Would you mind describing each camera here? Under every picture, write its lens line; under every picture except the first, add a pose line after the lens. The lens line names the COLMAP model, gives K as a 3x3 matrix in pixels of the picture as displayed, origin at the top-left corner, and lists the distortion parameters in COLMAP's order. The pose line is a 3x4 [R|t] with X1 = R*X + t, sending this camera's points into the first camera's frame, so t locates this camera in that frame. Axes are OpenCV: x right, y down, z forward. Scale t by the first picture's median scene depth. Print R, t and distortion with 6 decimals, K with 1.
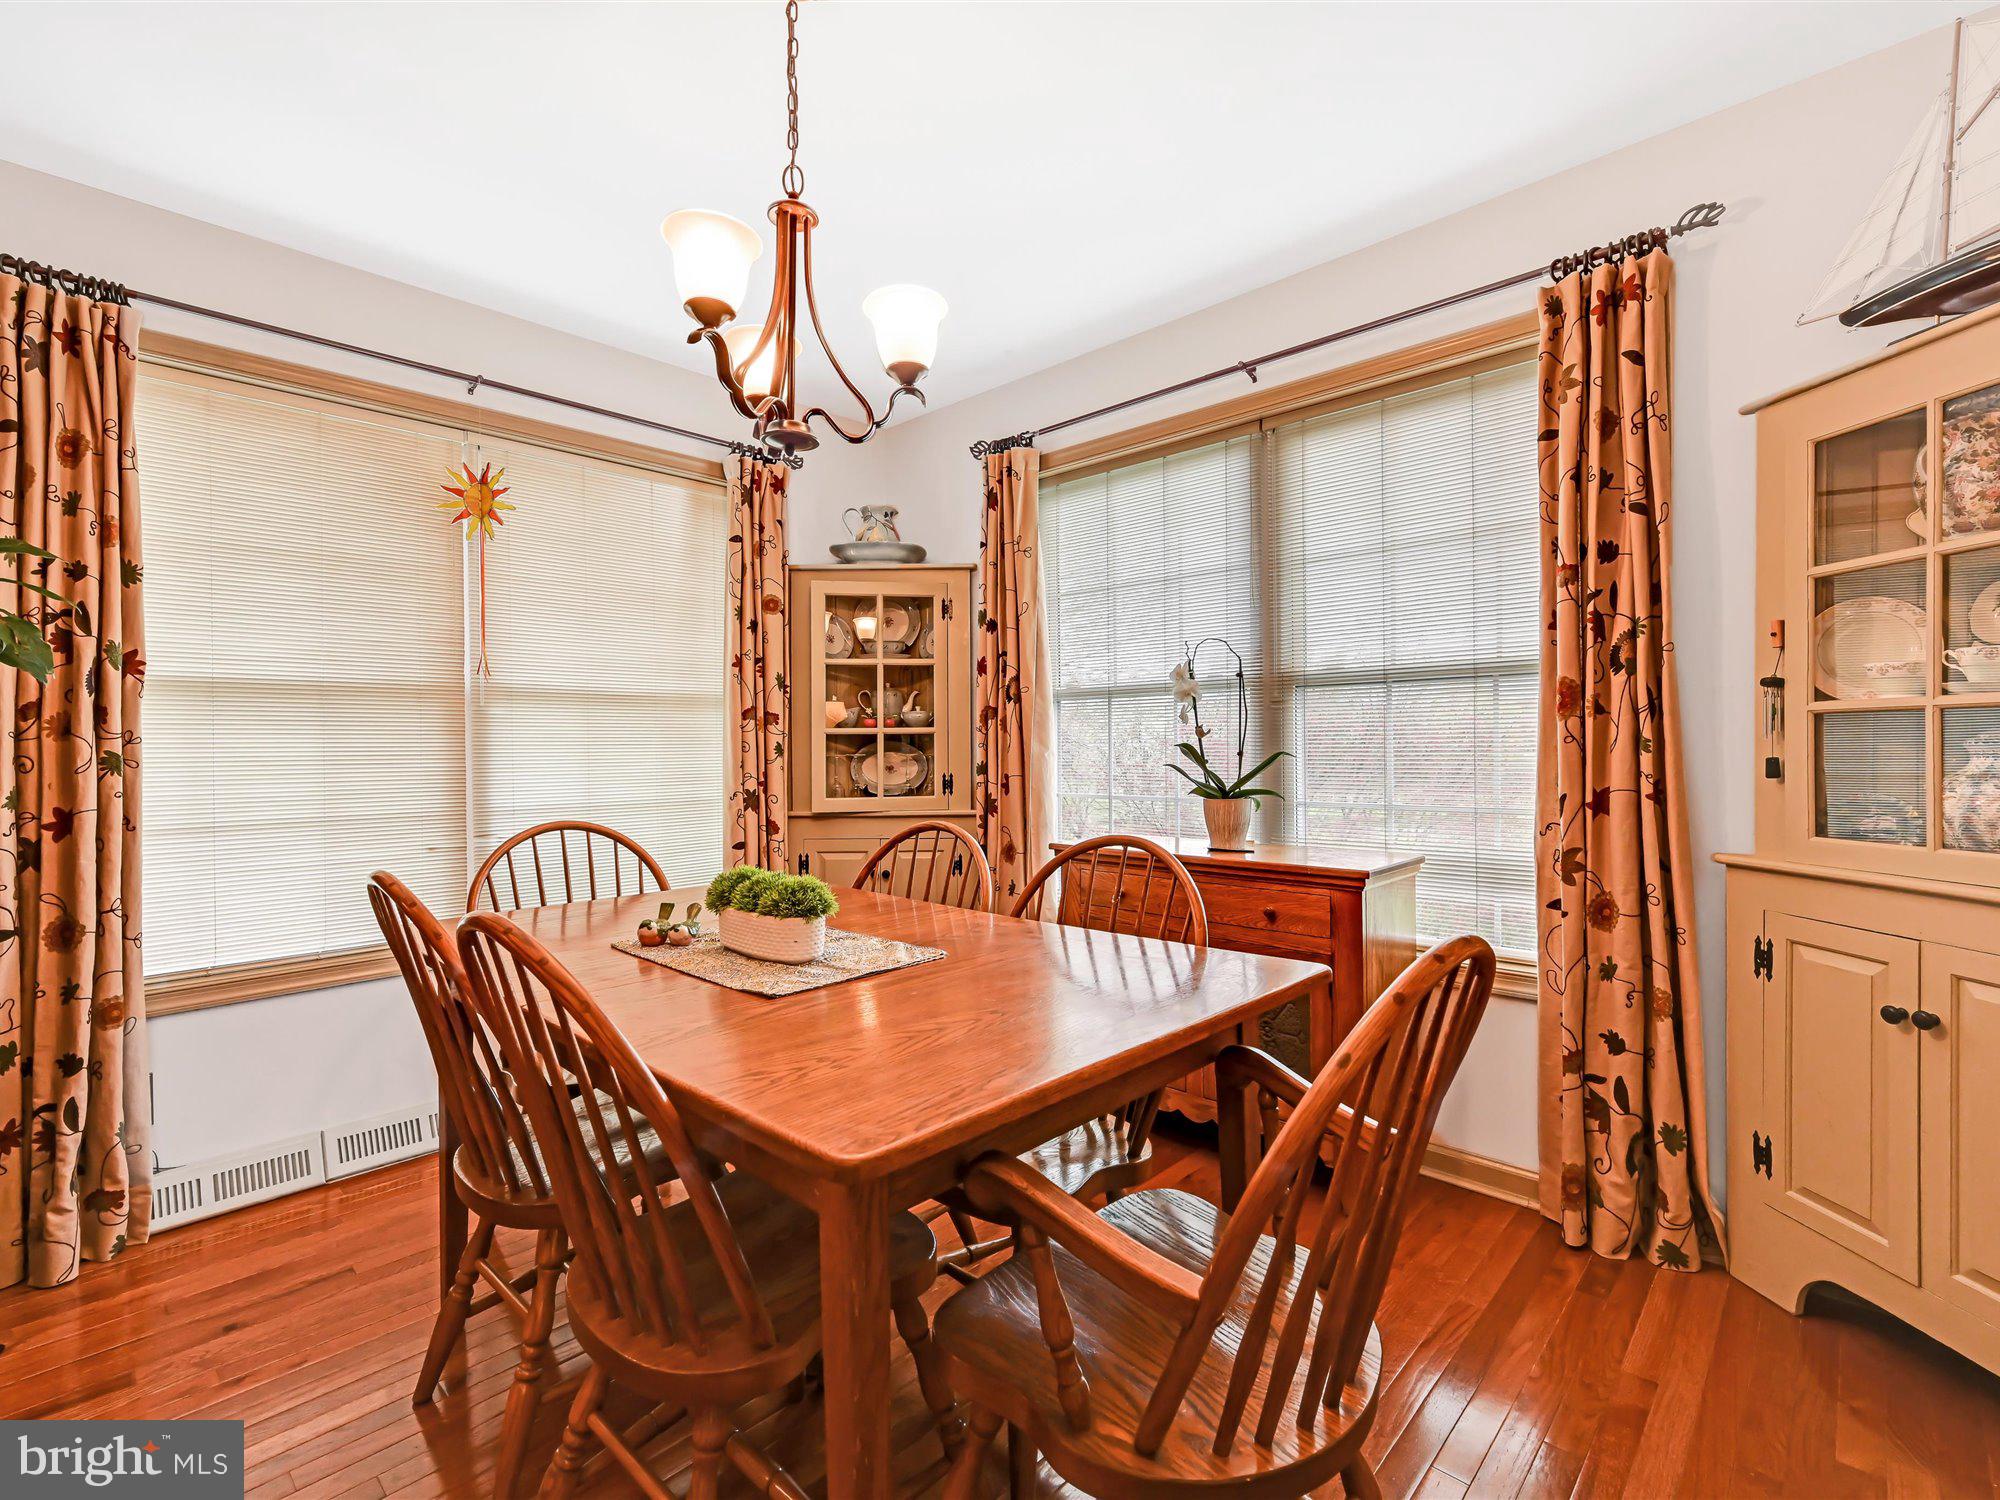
lens RADIAL K [[951.0, 0, 1004.1], [0, 951.0, 756.7], [0, 0, 1]] dist [-0.001589, 0.002029]
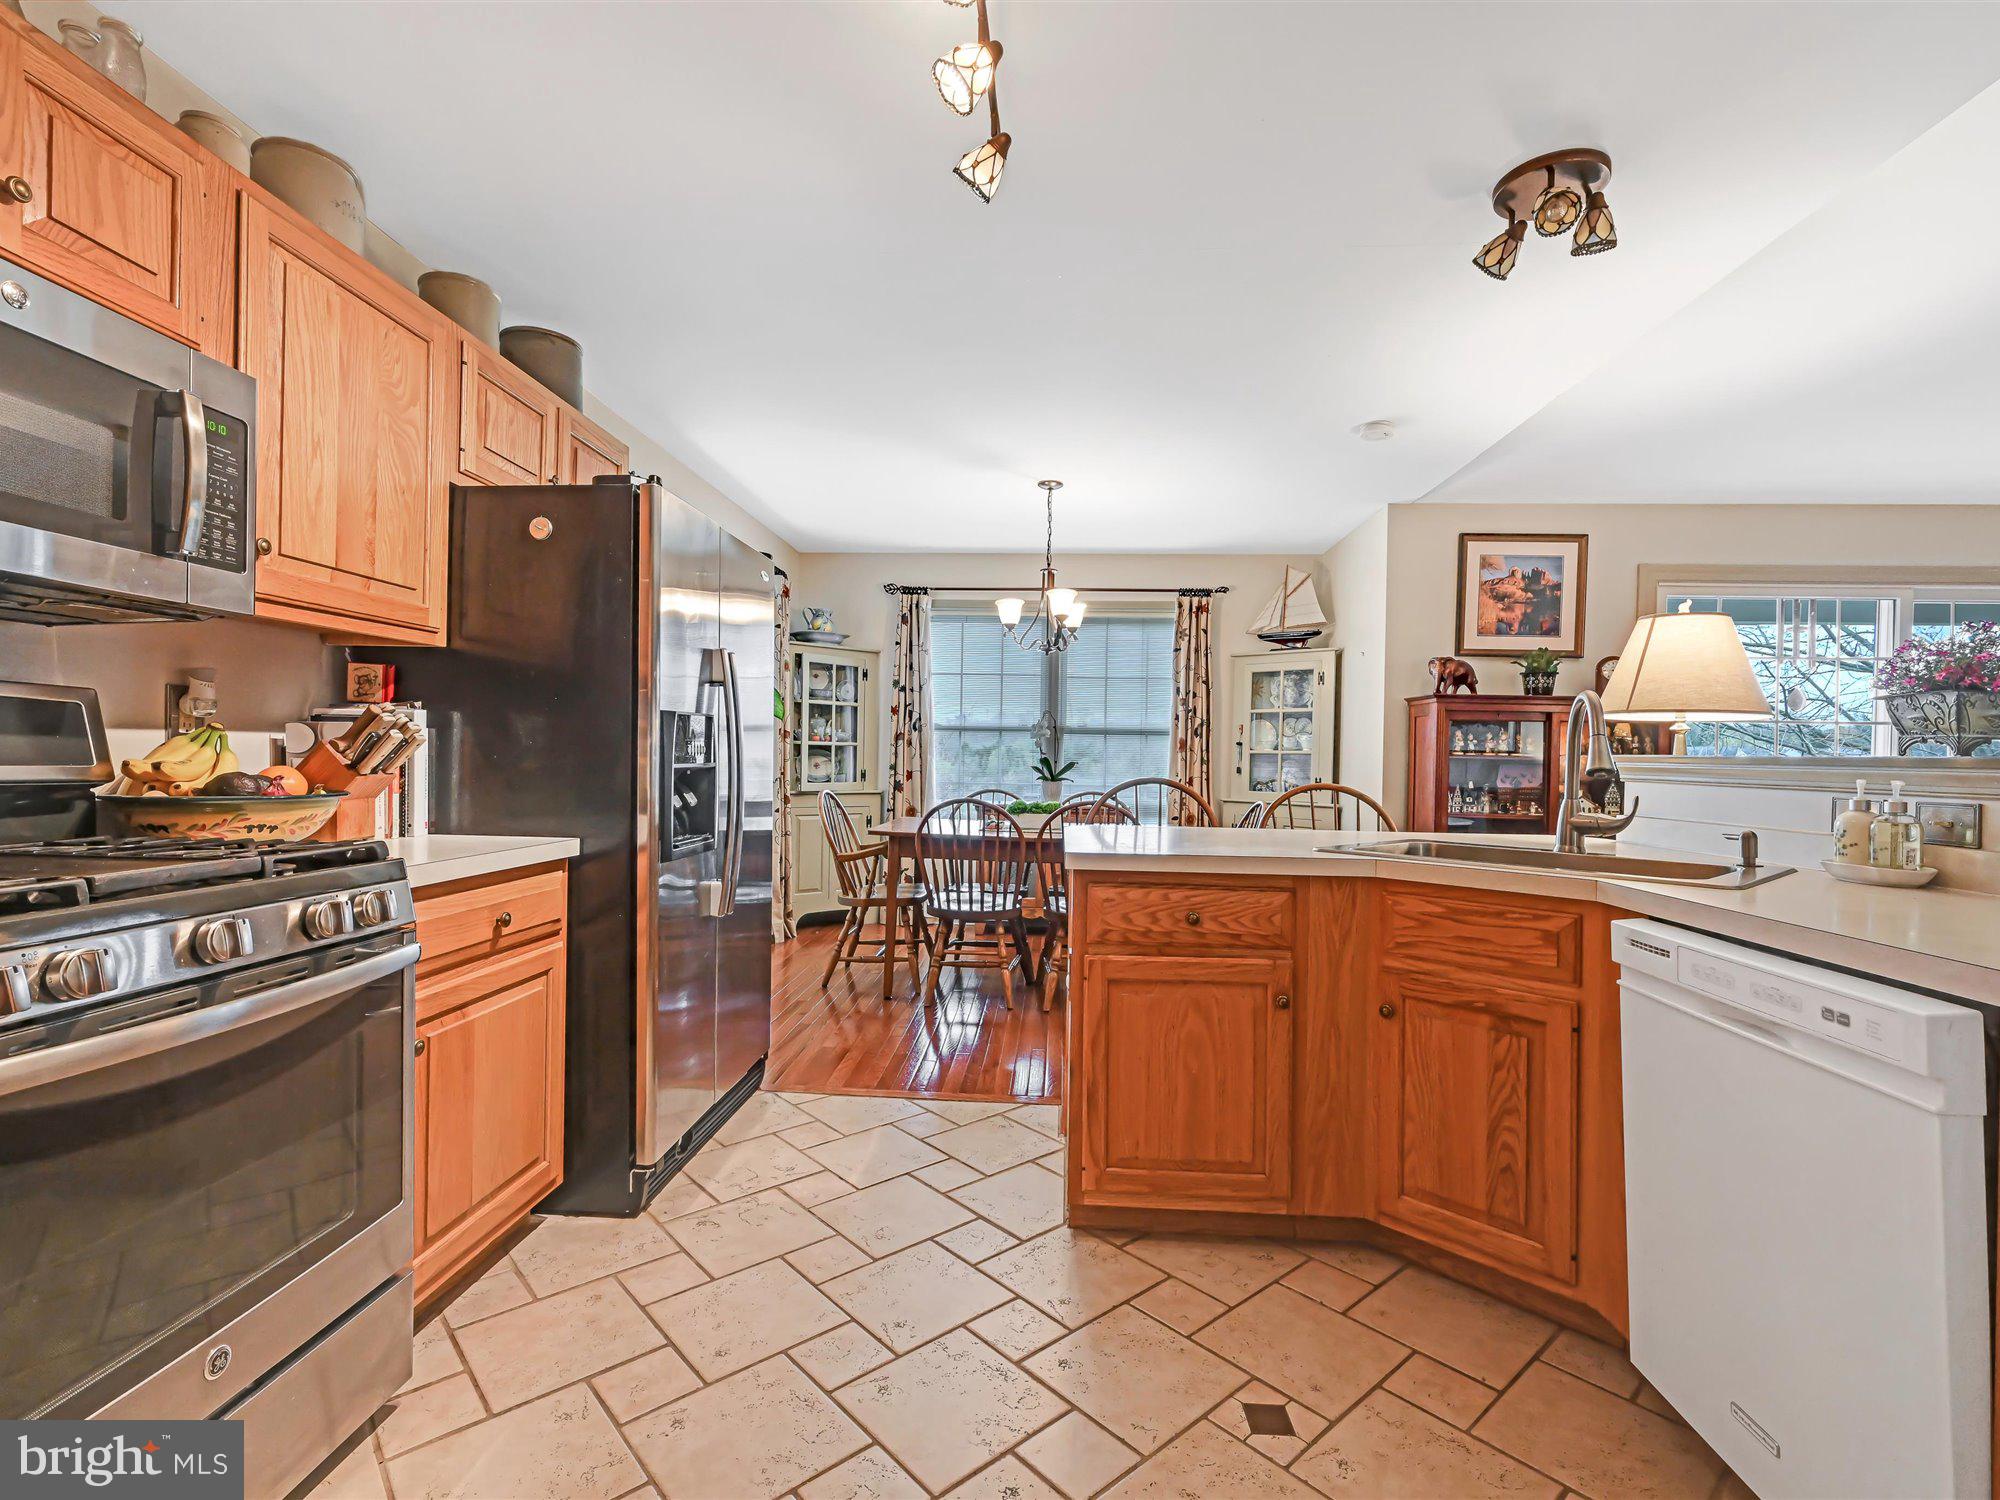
lens RADIAL K [[933.9, 0, 1000.3], [0, 933.9, 762.6], [0, 0, 1]] dist [0.002547, 0.000695]
pose [[0.761152, 0.016661, 0.648360, -1.057388], [-0.020247, 0.999793, -0.001923, 0.004120], [-0.648258, -0.011663, 0.761331, -0.501384]]
